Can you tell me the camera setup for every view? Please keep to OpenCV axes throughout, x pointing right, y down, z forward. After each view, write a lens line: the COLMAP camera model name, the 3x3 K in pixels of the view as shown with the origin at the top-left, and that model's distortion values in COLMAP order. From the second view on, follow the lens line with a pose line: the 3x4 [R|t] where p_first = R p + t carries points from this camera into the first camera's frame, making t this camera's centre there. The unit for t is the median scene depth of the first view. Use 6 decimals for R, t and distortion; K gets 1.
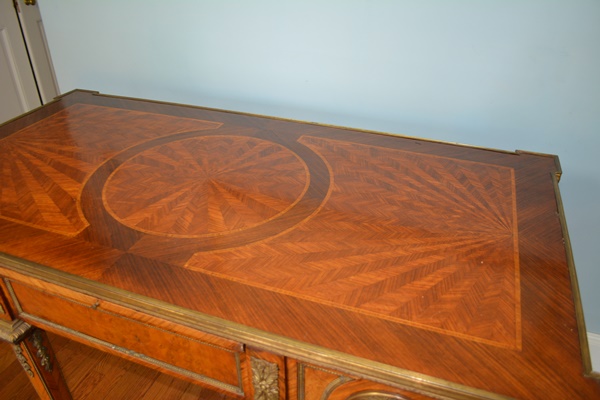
lens RADIAL K [[489.3, 0, 300.0], [0, 489.3, 200.0], [0, 0, 1]] dist [-0.089897, 0.004805]
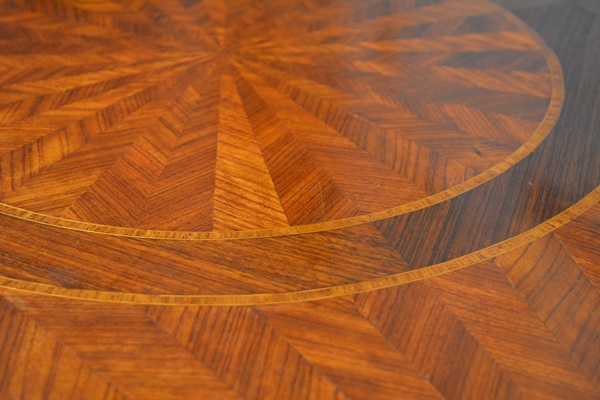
lens RADIAL K [[931.2, 0, 300.0], [0, 931.2, 200.0], [0, 0, 1]] dist [-0.016723, -0.020183]
pose [[0.669839, 0.400478, -0.625247, 0.279809], [-0.385381, 0.907287, 0.168262, -0.086996], [0.634663, 0.128250, 0.762072, 0.620402]]
